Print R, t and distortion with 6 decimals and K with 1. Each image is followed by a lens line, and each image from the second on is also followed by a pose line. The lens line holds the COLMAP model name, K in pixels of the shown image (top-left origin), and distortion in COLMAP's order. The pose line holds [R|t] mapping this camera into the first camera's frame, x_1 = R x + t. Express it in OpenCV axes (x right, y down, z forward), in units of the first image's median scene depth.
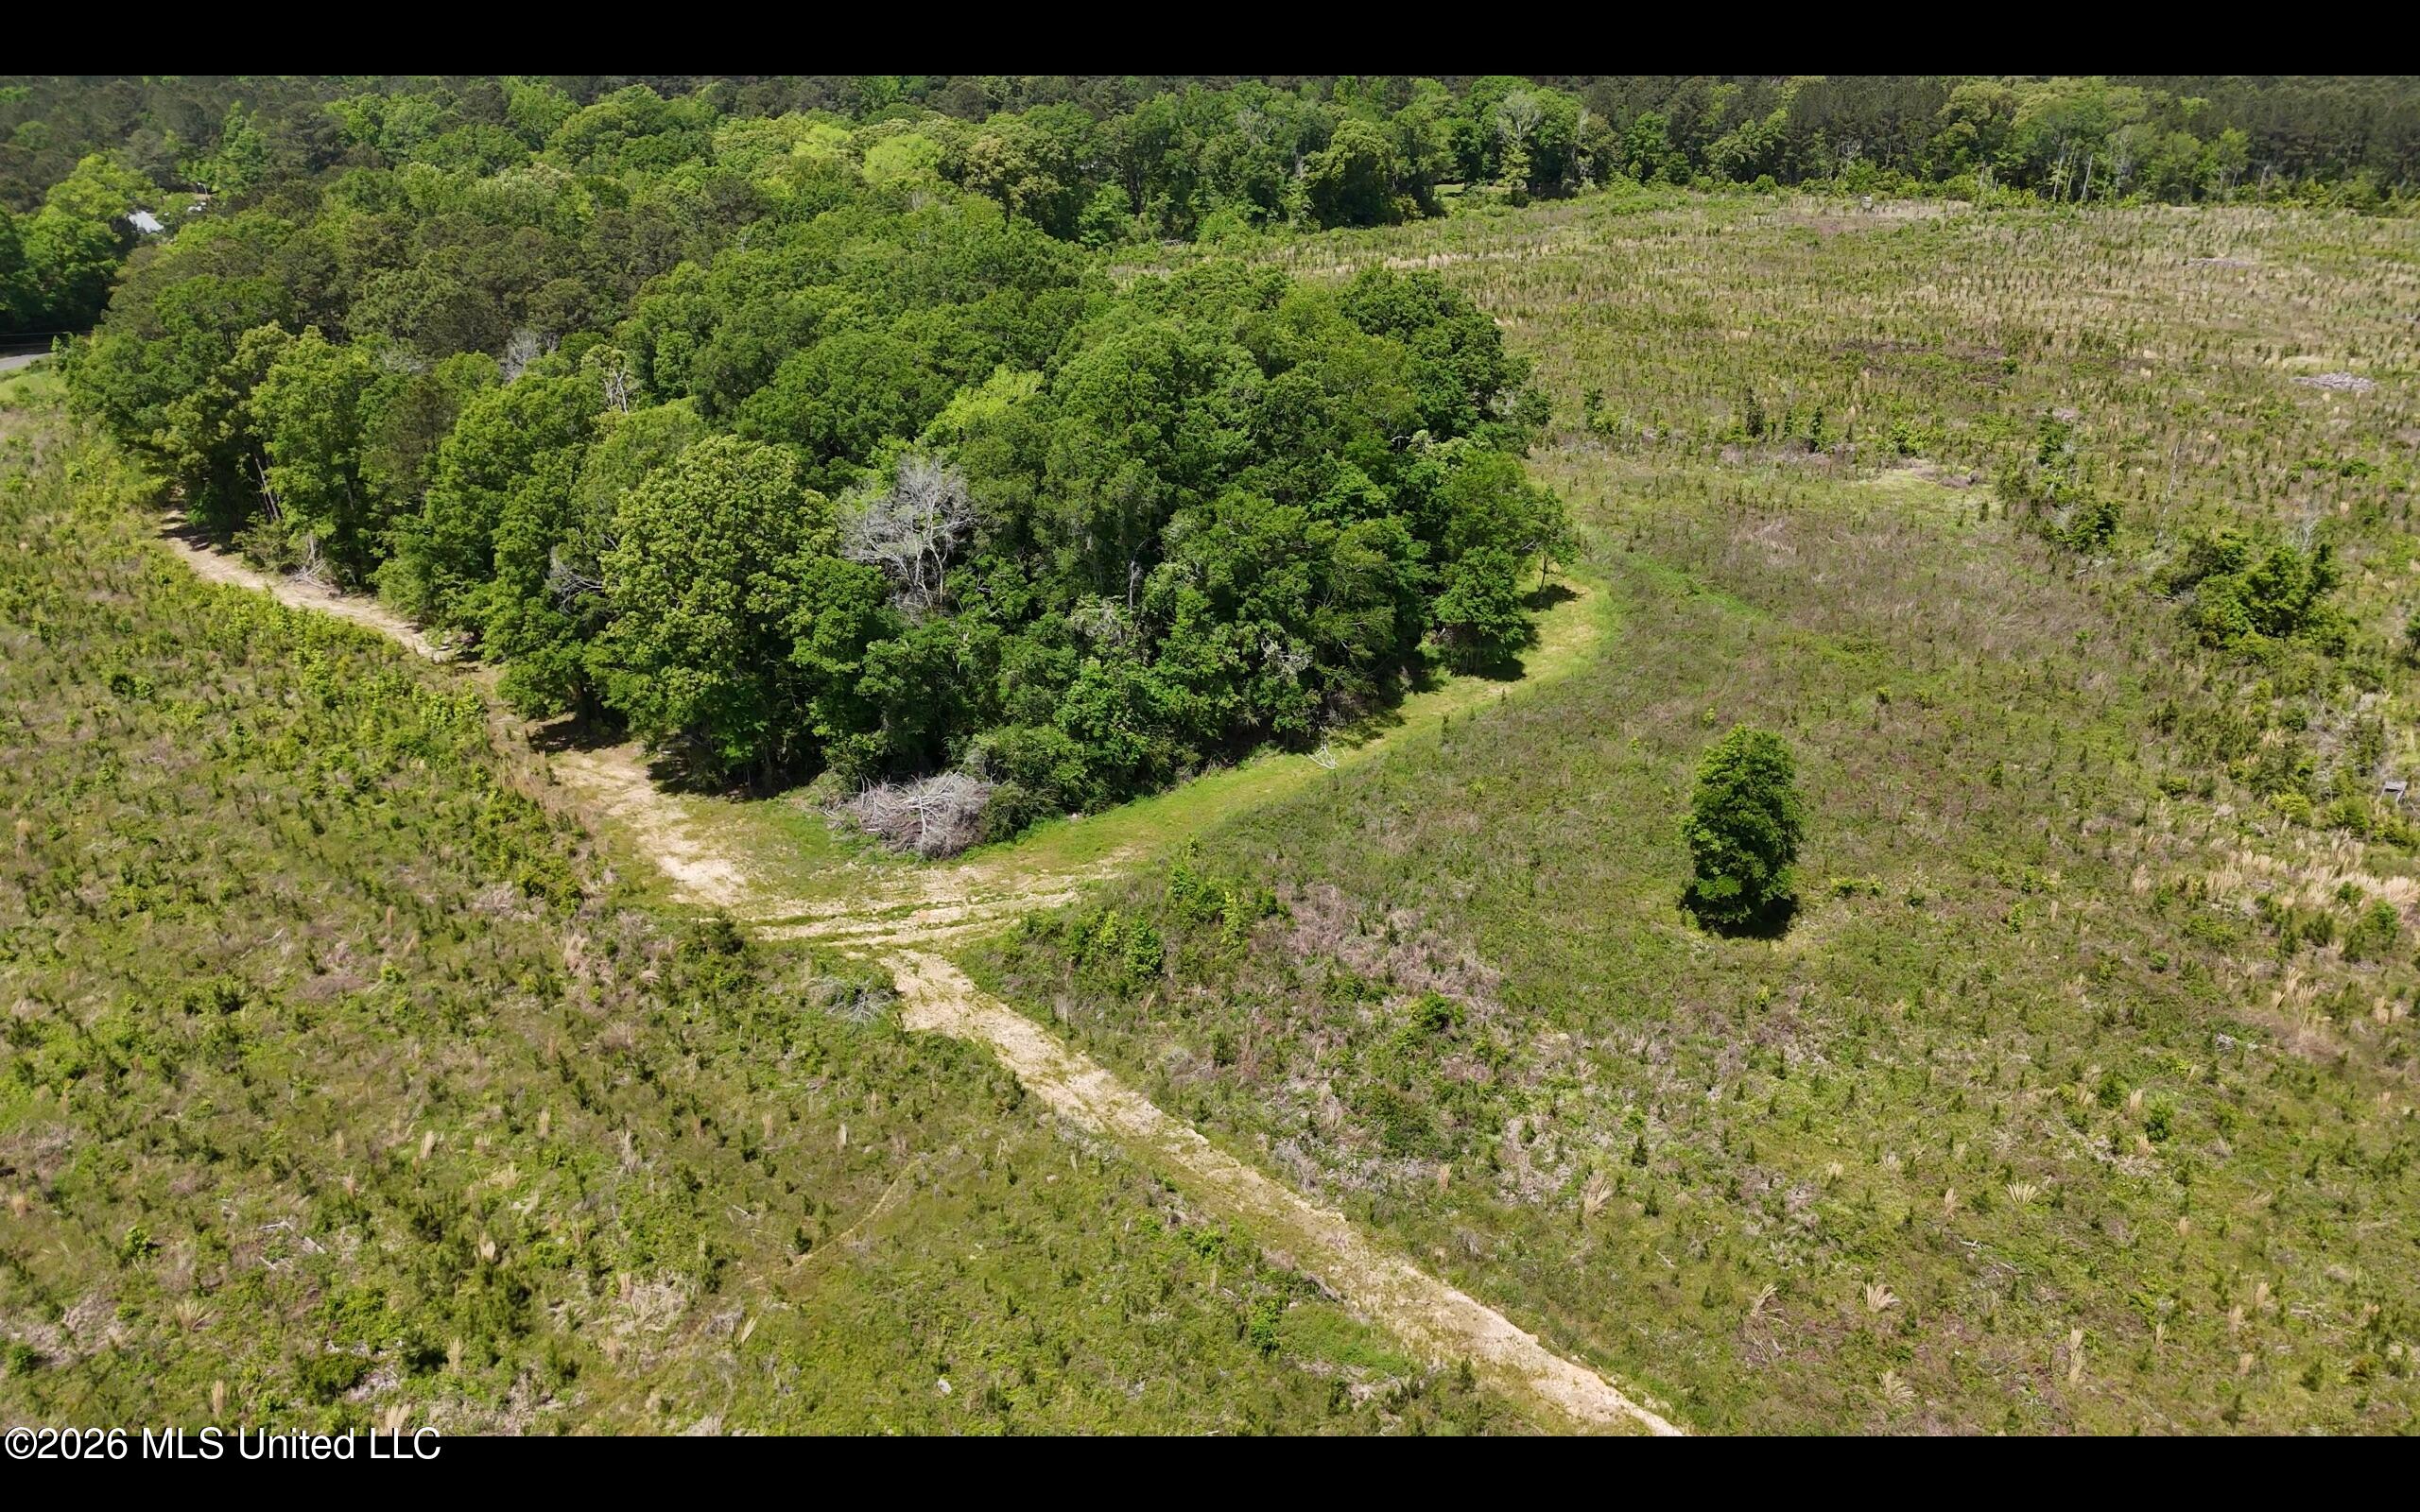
lens RADIAL K [[1690.3, 0, 1214.0], [0, 1690.3, 821.1], [0, 0, 1]] dist [0.043730, -0.024111]
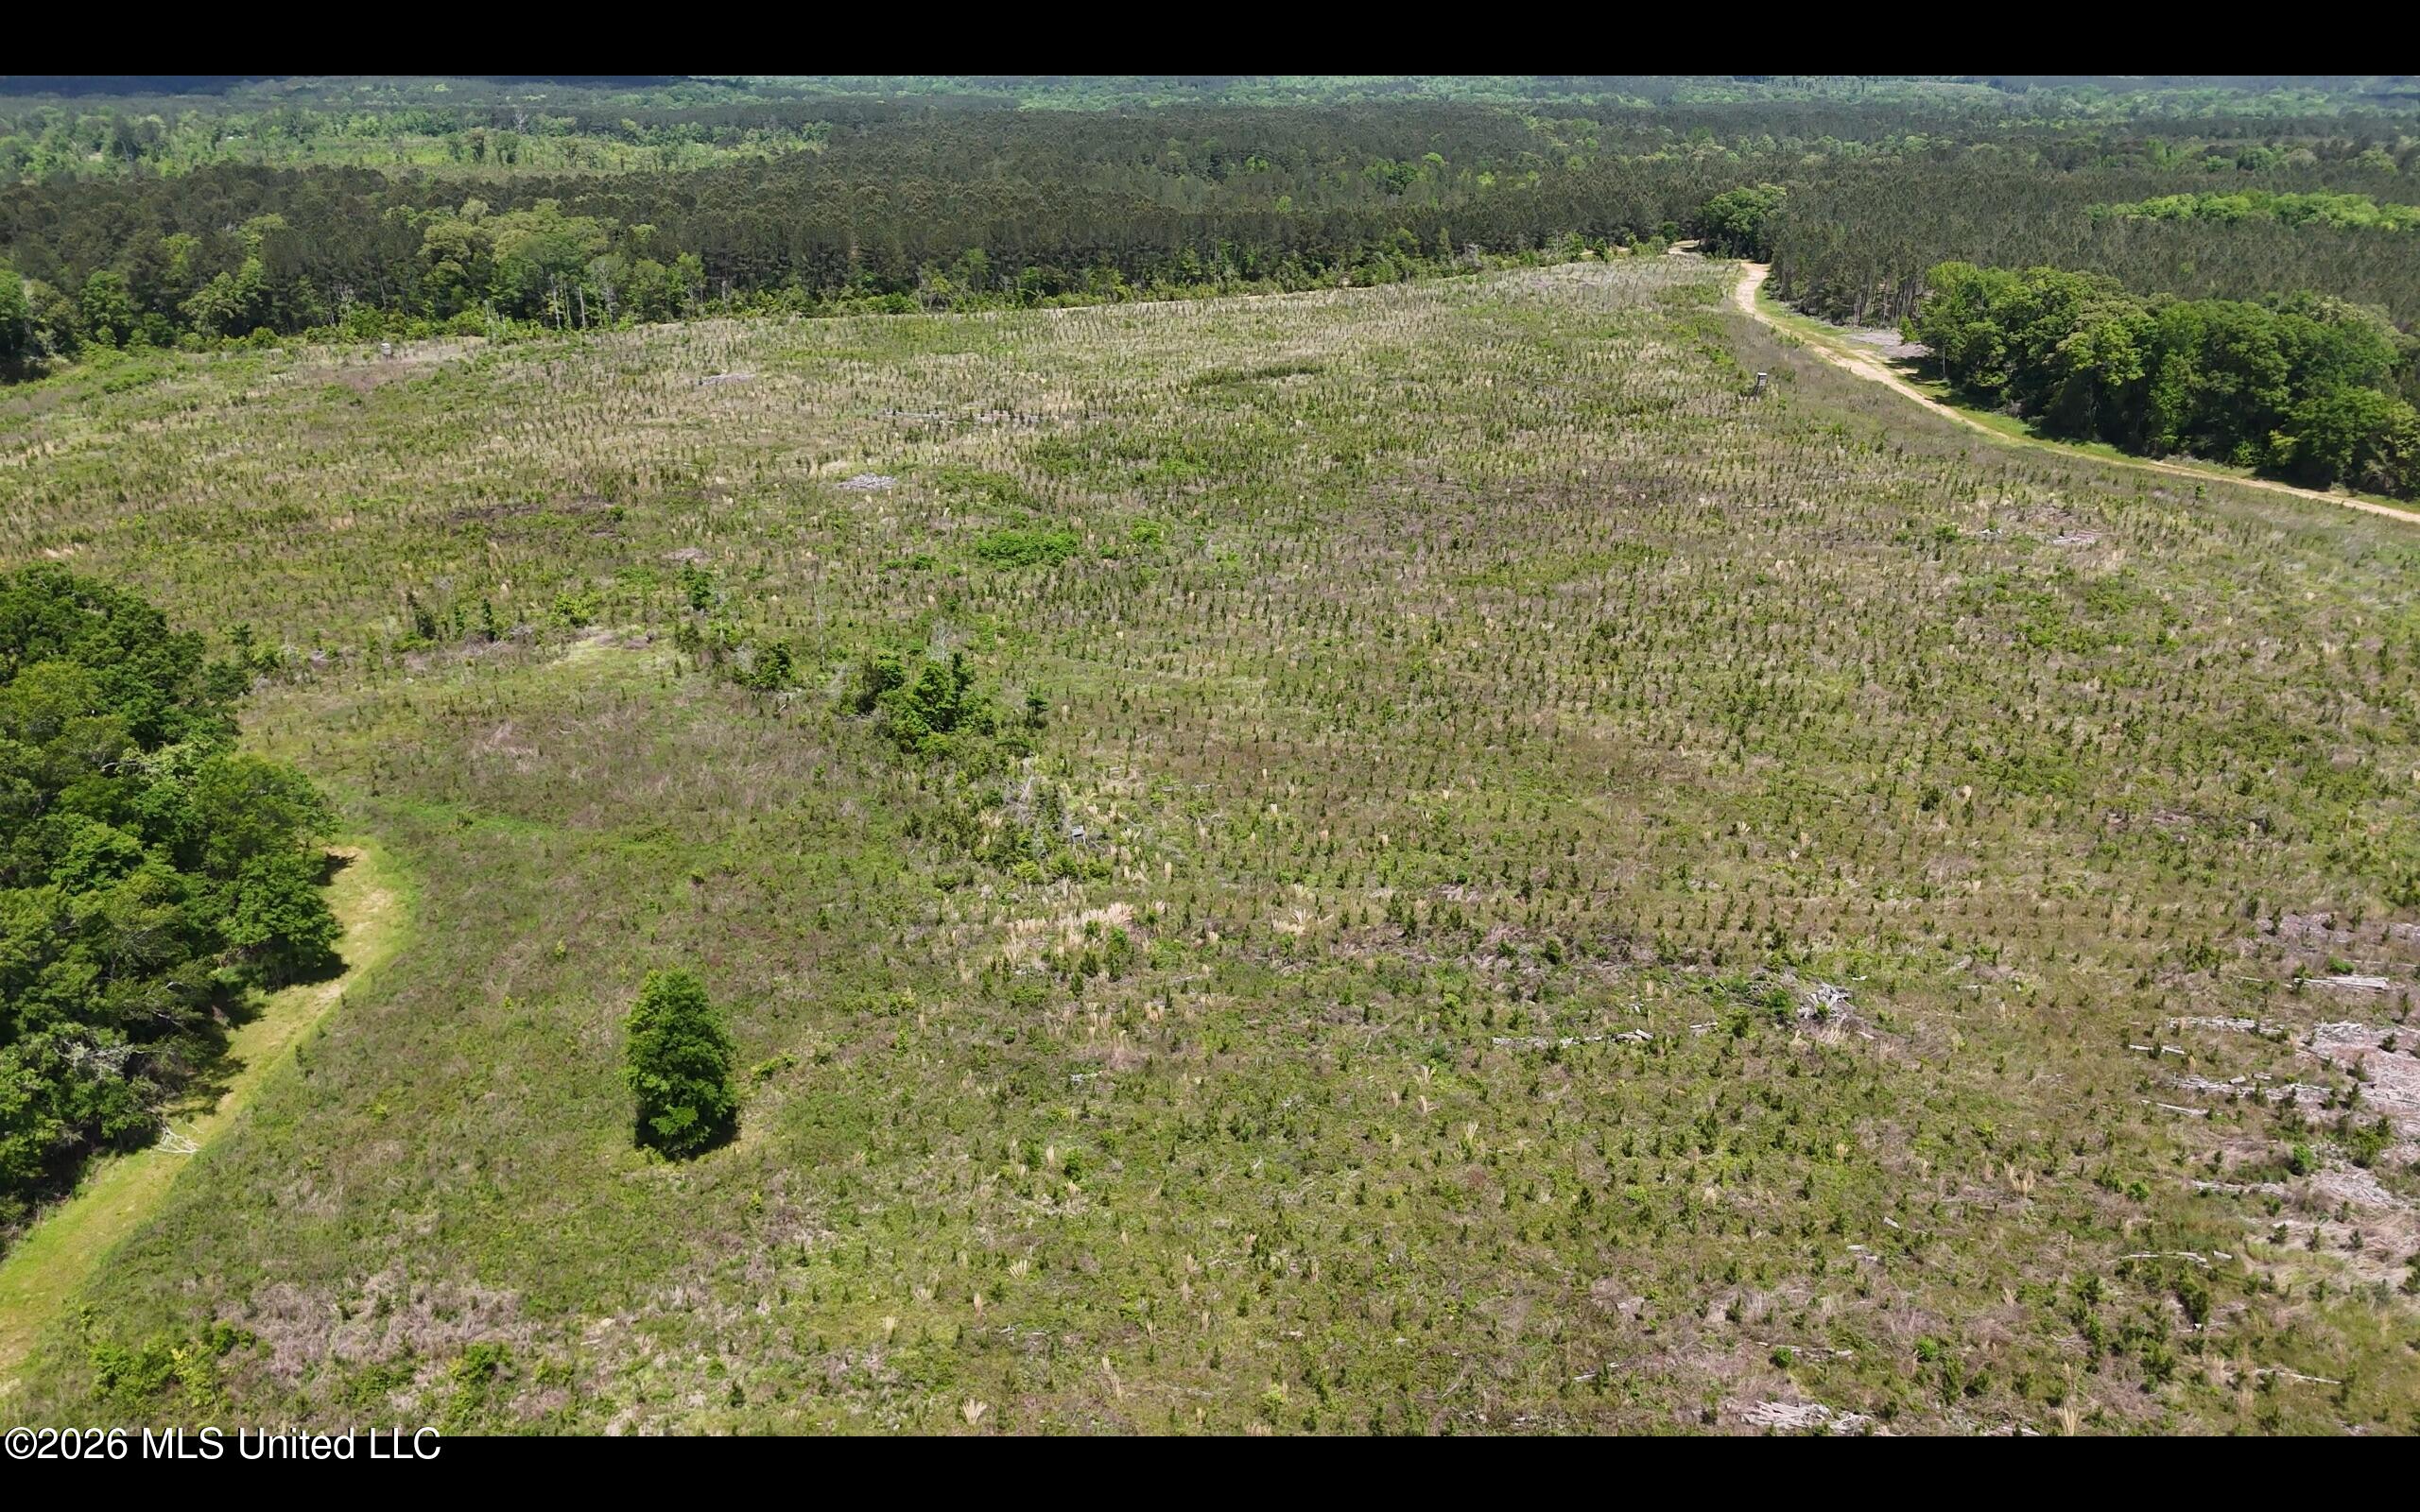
lens RADIAL K [[1690.3, 0, 1214.0], [0, 1690.3, 821.1], [0, 0, 1]] dist [0.043730, -0.024111]
pose [[0.705111, -0.272326, 0.654719, -0.085588], [0.319105, 0.946401, 0.049983, -0.063543], [-0.633238, 0.173680, 0.754218, -0.041977]]
